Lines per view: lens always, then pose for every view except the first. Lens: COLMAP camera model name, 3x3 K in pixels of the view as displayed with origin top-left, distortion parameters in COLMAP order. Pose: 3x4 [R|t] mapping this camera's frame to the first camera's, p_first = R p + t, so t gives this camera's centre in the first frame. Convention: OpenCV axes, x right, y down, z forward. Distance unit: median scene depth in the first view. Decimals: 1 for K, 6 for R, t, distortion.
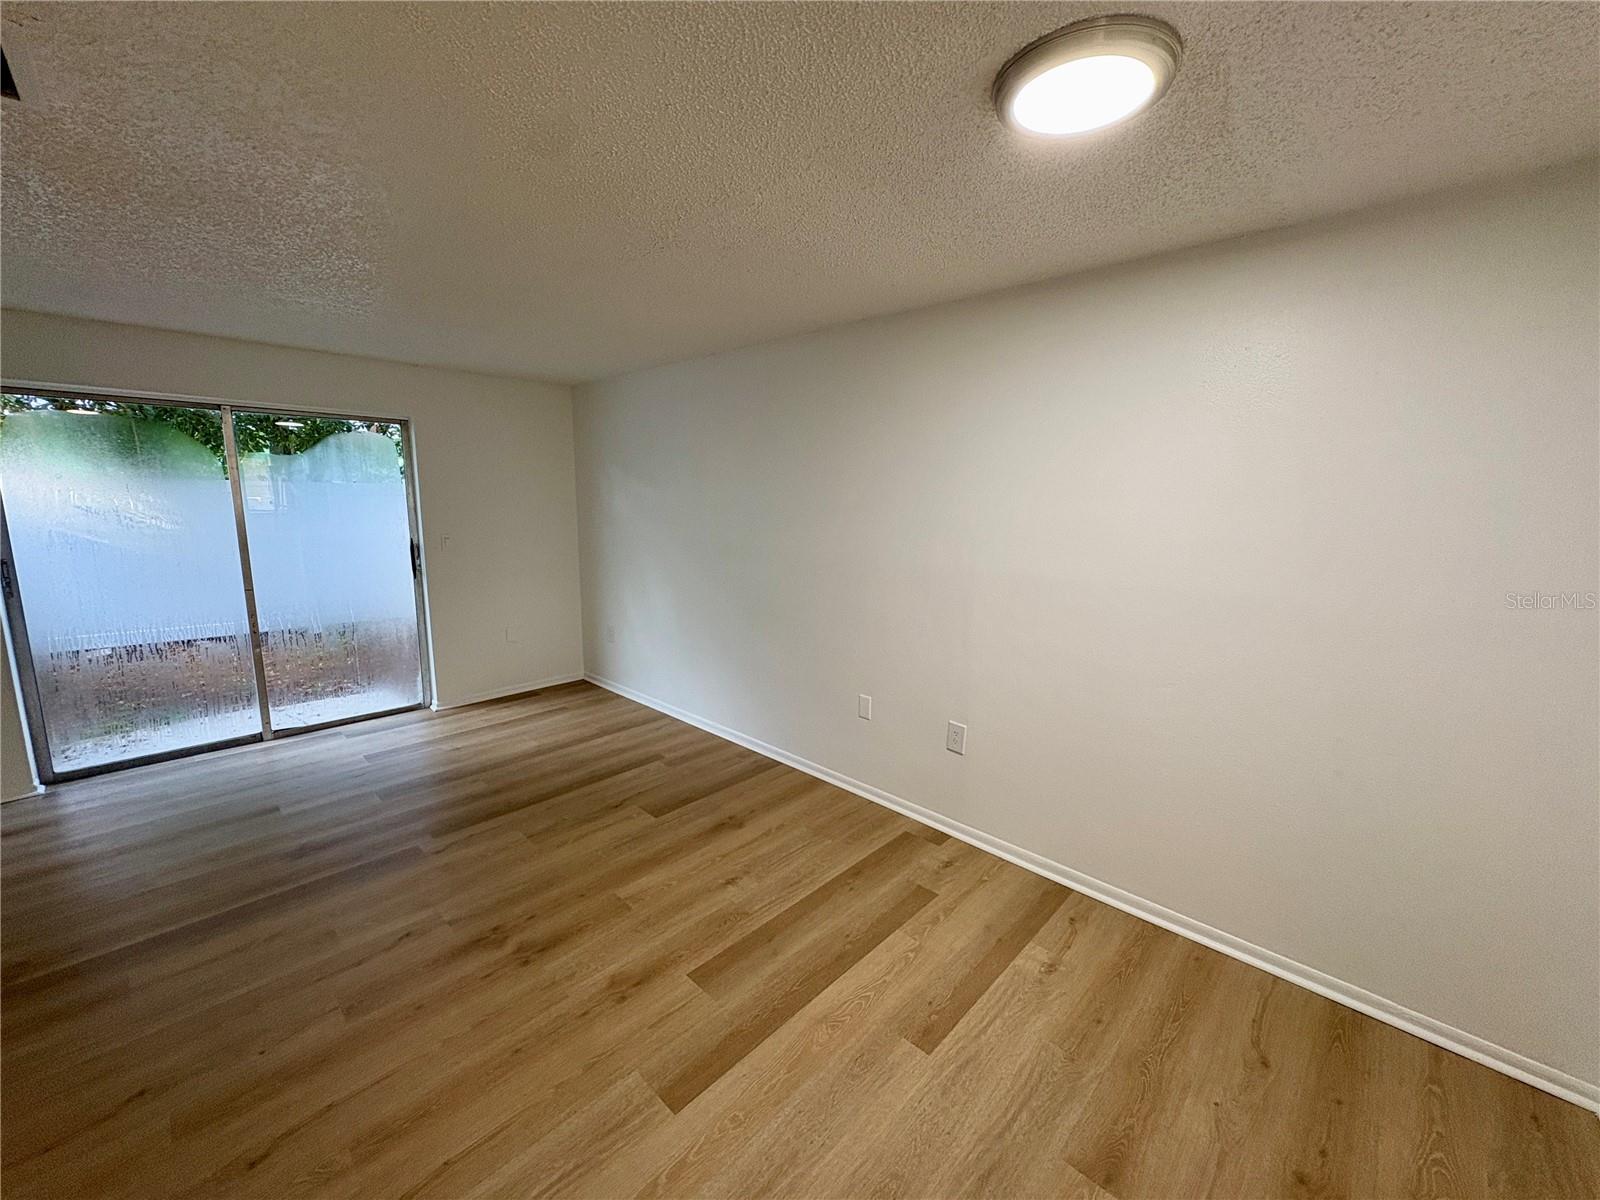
lens RADIAL K [[637.0, 0, 801.0], [0, 637.0, 594.5], [0, 0, 1]] dist [0.002799, 0.000514]
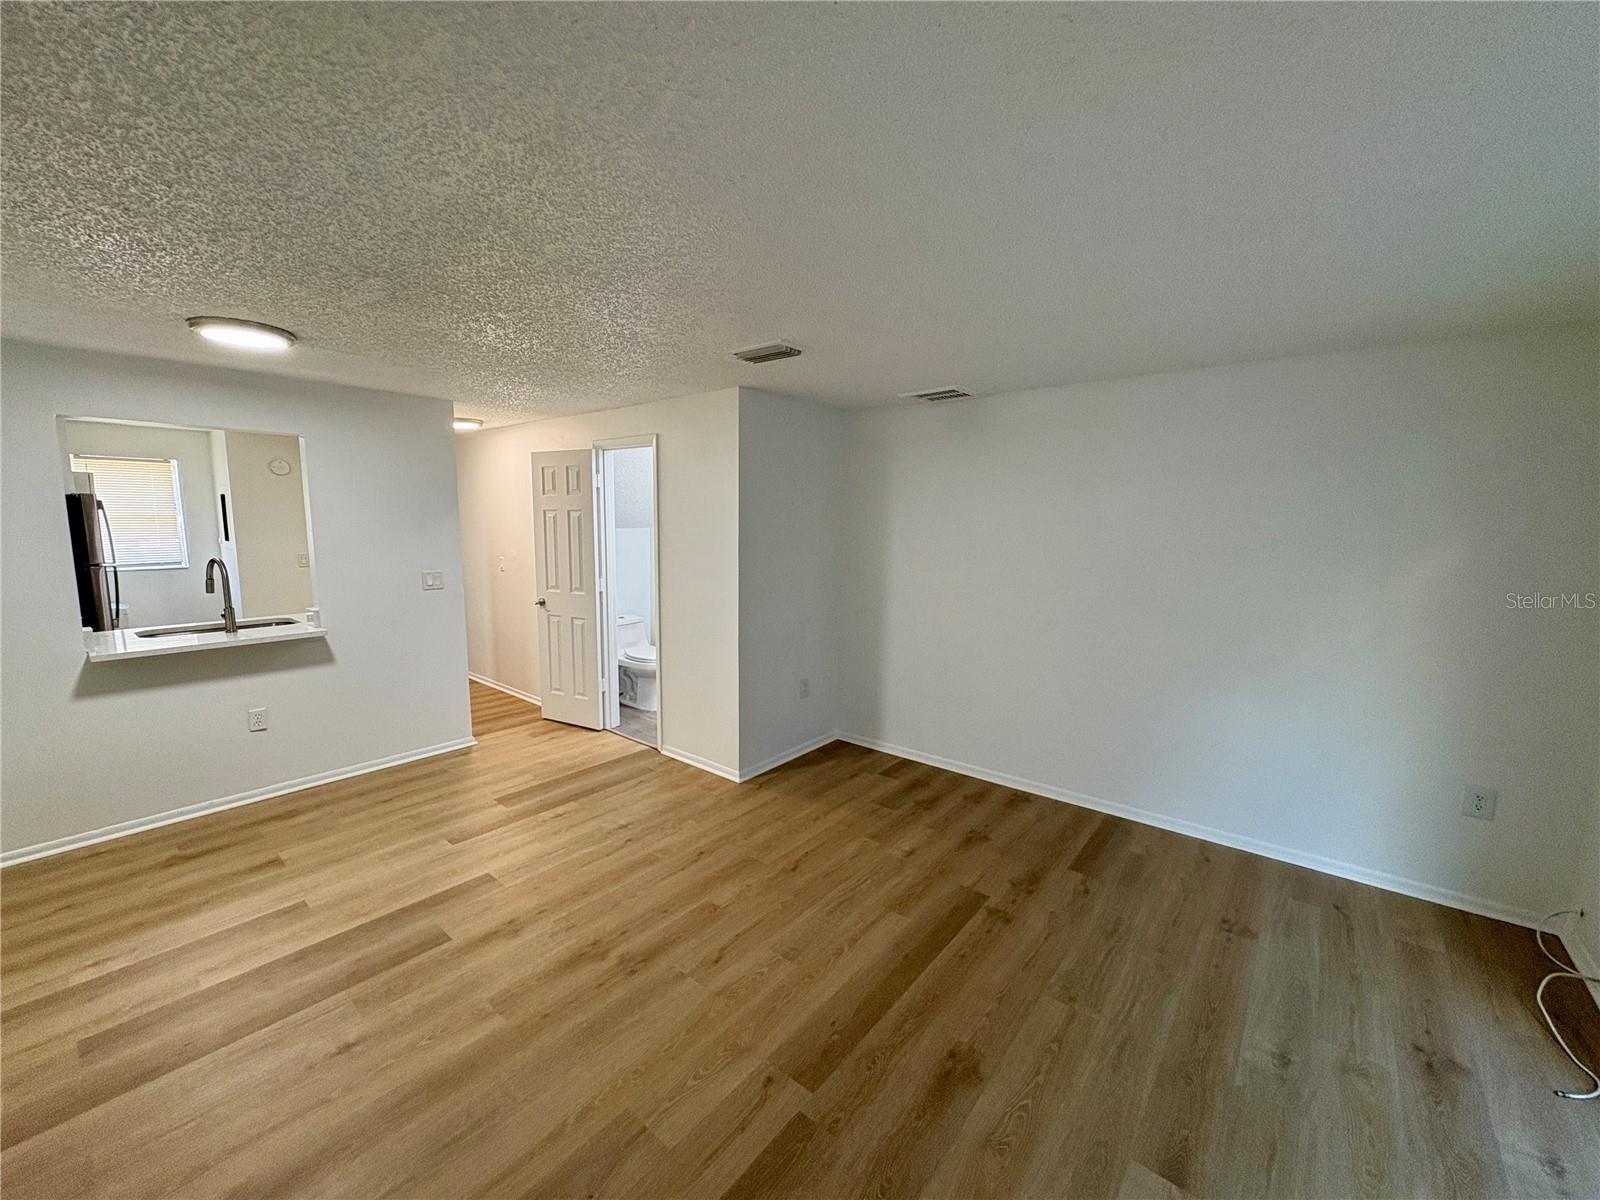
lens RADIAL K [[637.0, 0, 794.7], [0, 637.0, 600.2], [0, 0, 1]] dist [0.002799, 0.000514]
pose [[-0.997531, -0.011146, -0.069341, -0.518341], [-0.030332, 0.958871, 0.282215, -0.255565], [0.063344, 0.283622, -0.956842, 1.430988]]
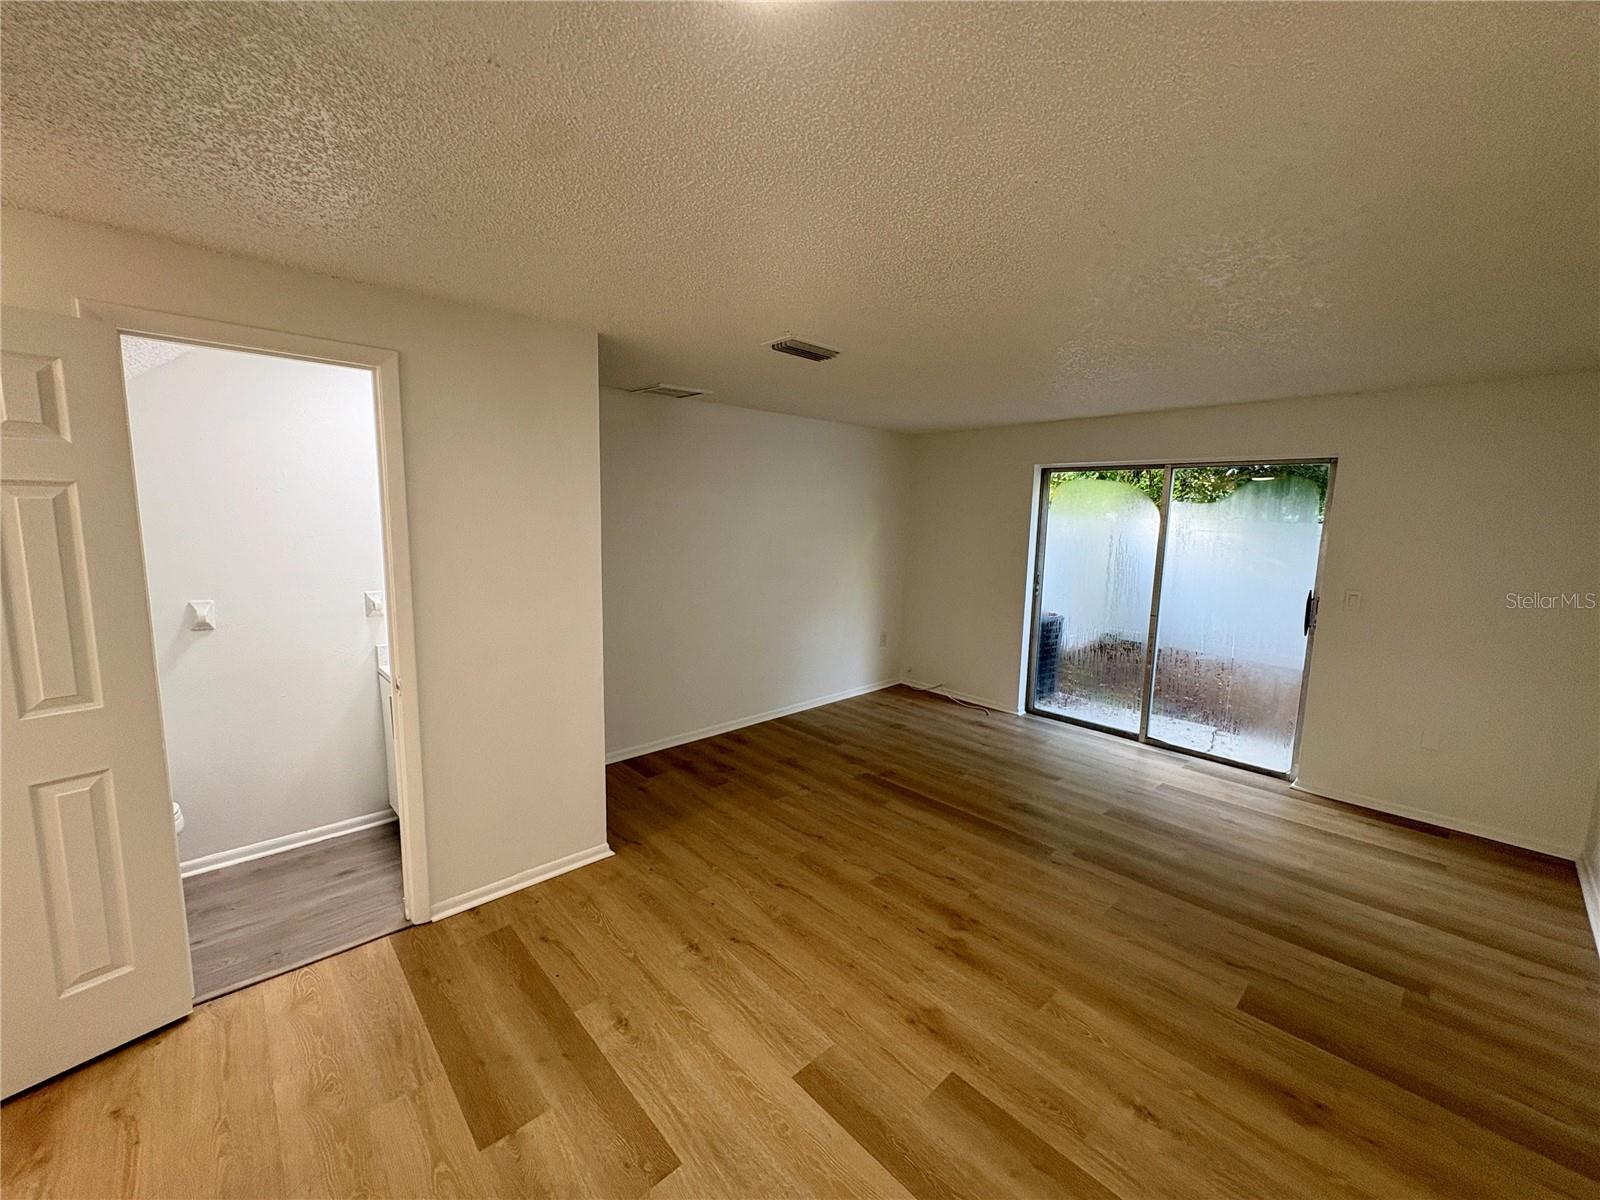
lens RADIAL K [[637.0, 0, 800.5], [0, 637.0, 596.1], [0, 0, 1]] dist [0.002799, 0.000514]
pose [[-0.056948, 0.114459, -0.991794, 0.467998], [-0.177786, 0.976366, 0.122887, -0.095201], [0.982420, 0.183326, -0.035253, 0.501541]]
